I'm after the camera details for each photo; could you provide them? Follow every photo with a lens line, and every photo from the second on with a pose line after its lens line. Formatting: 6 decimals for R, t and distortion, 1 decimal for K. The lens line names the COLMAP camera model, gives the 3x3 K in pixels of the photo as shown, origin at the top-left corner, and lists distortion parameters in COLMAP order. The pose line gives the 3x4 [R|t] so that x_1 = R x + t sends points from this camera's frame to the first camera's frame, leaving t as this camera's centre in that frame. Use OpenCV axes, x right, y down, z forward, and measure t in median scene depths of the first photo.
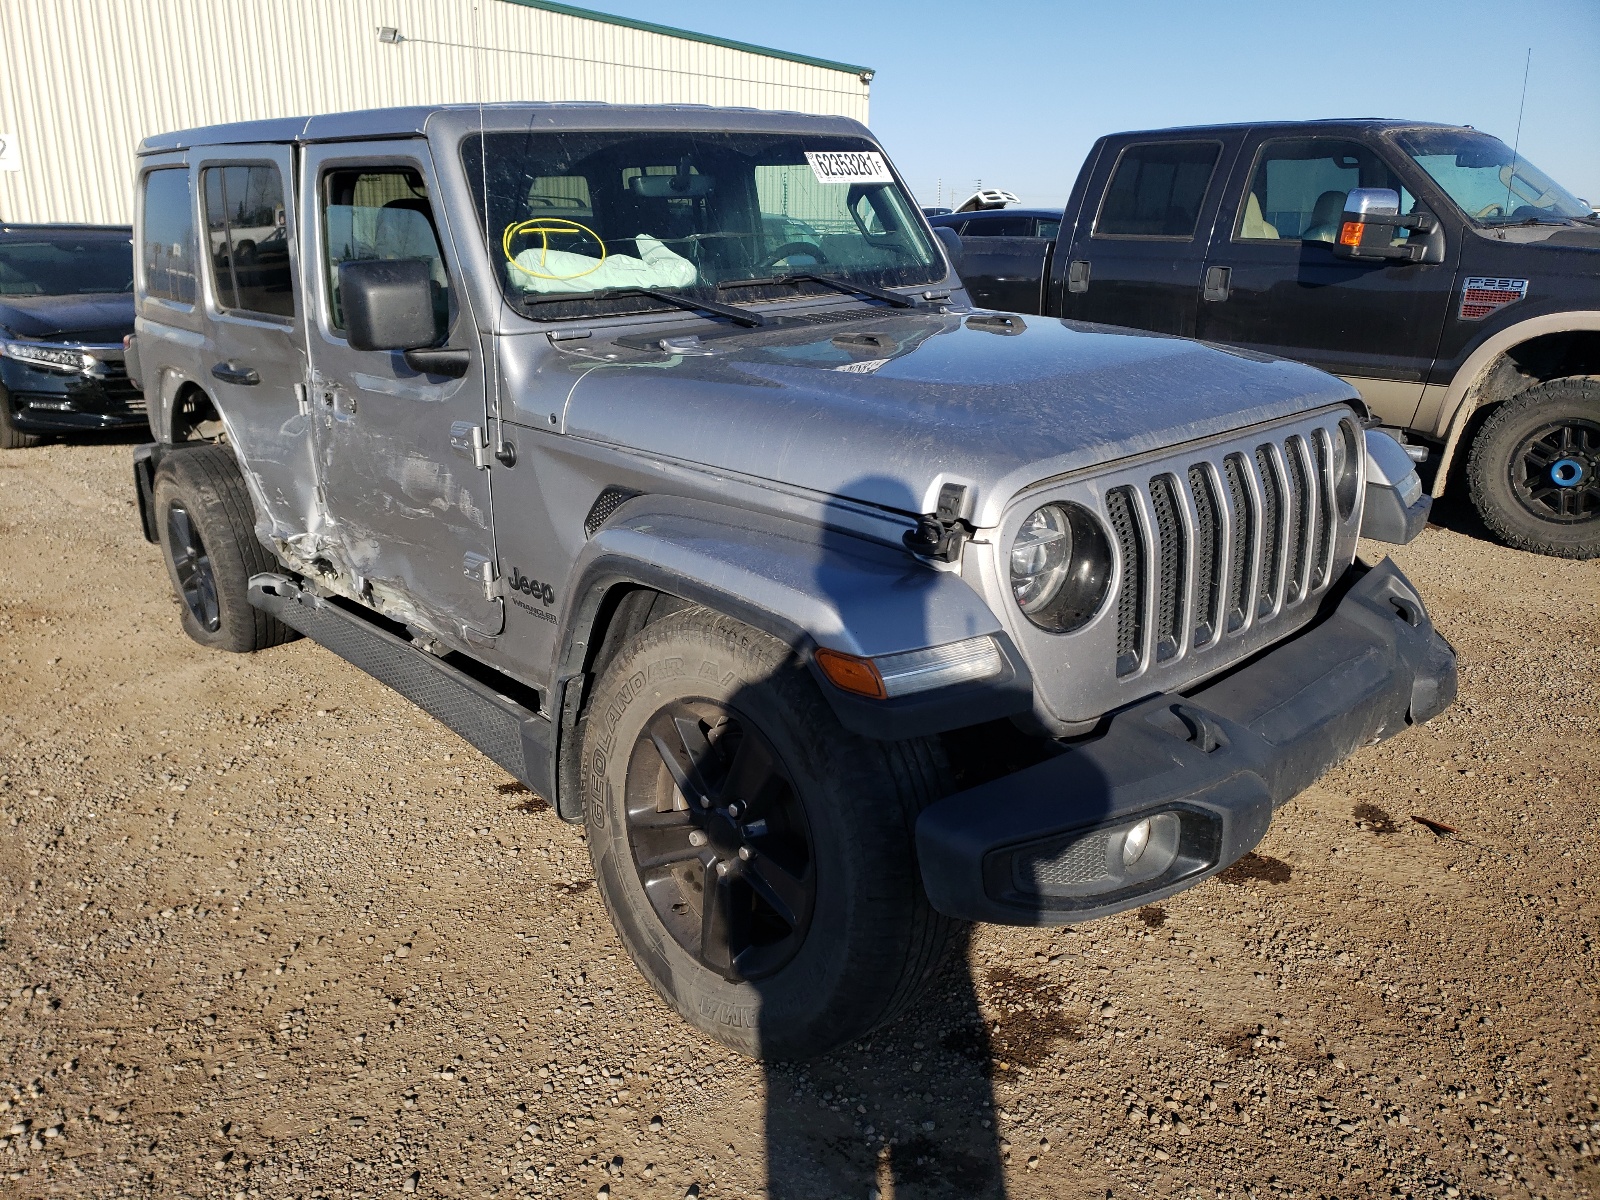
lens RADIAL K [[1308.1, 0, 800.0], [0, 1308.1, 600.0], [0, 0, 1]] dist [0.011948, 0.002049]
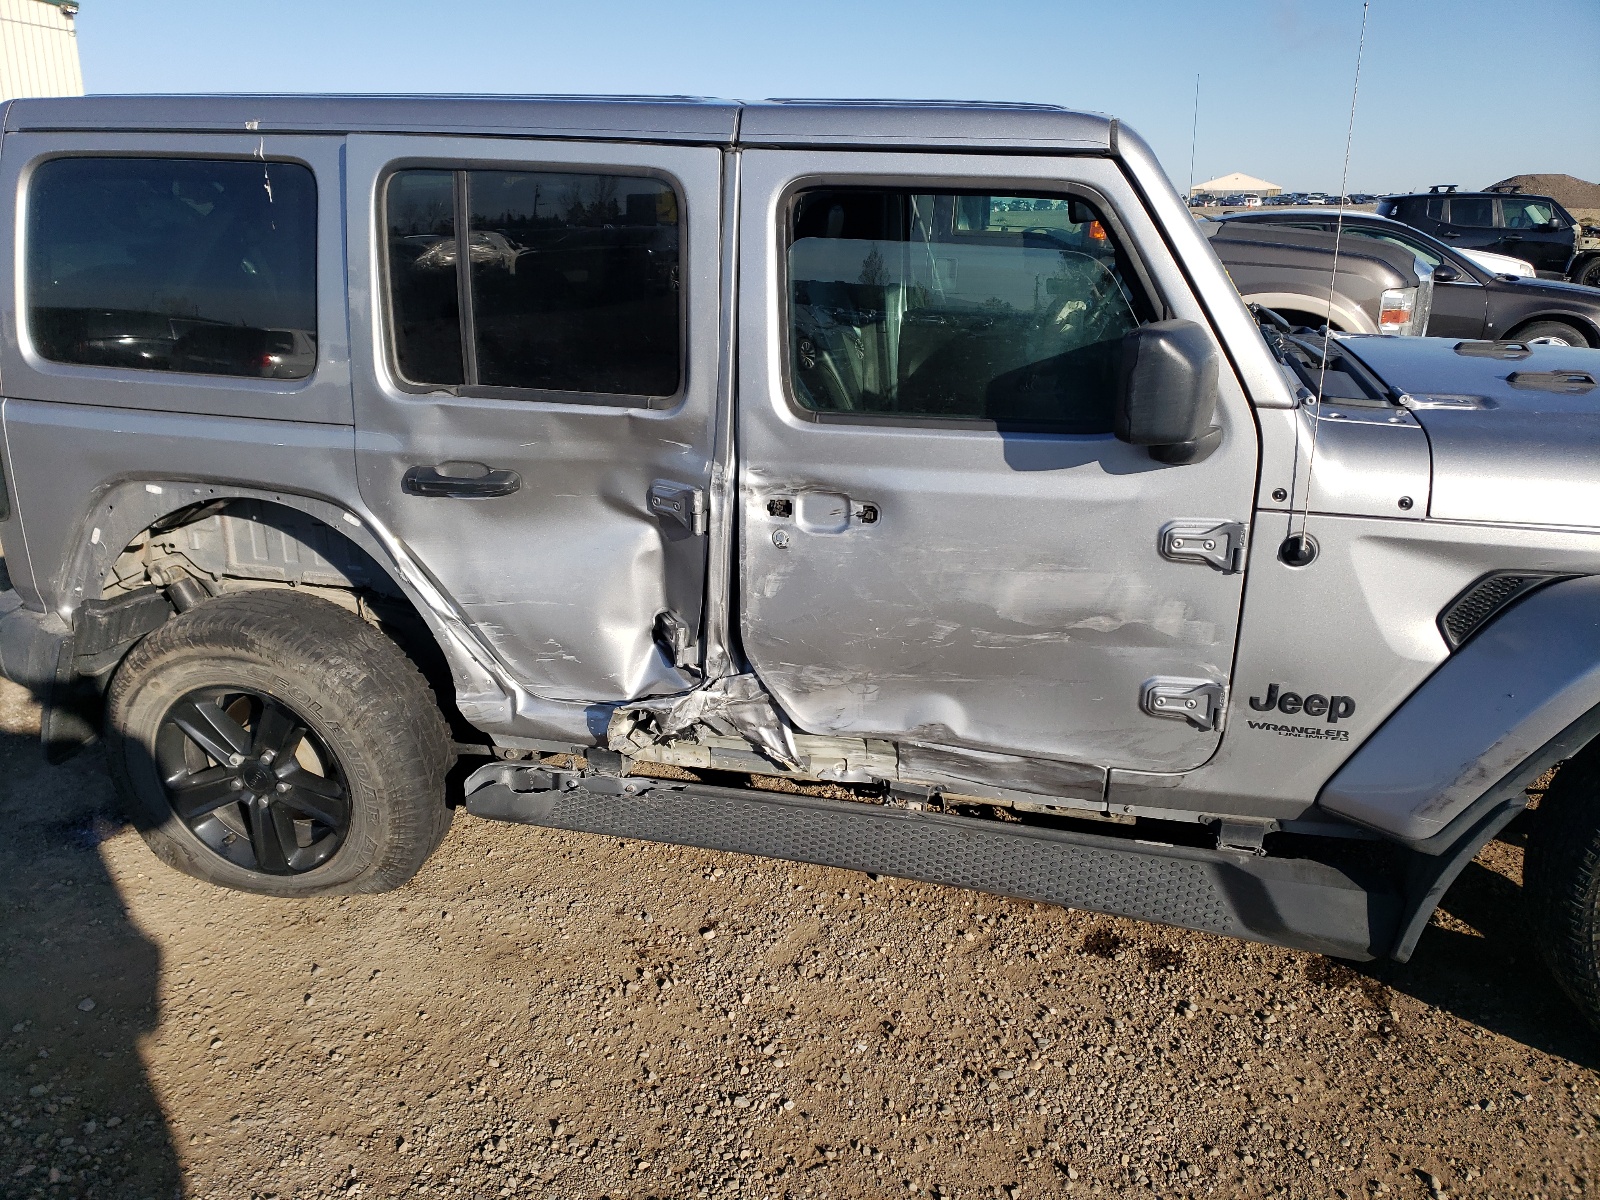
lens RADIAL K [[1308.1, 0, 800.0], [0, 1308.1, 600.0], [0, 0, 1]] dist [0.011948, 0.002049]
pose [[0.797228, -0.169607, 0.579362, -0.736955], [0.153532, 0.985129, 0.077127, -0.148589], [-0.583828, 0.027463, 0.811413, 0.395925]]
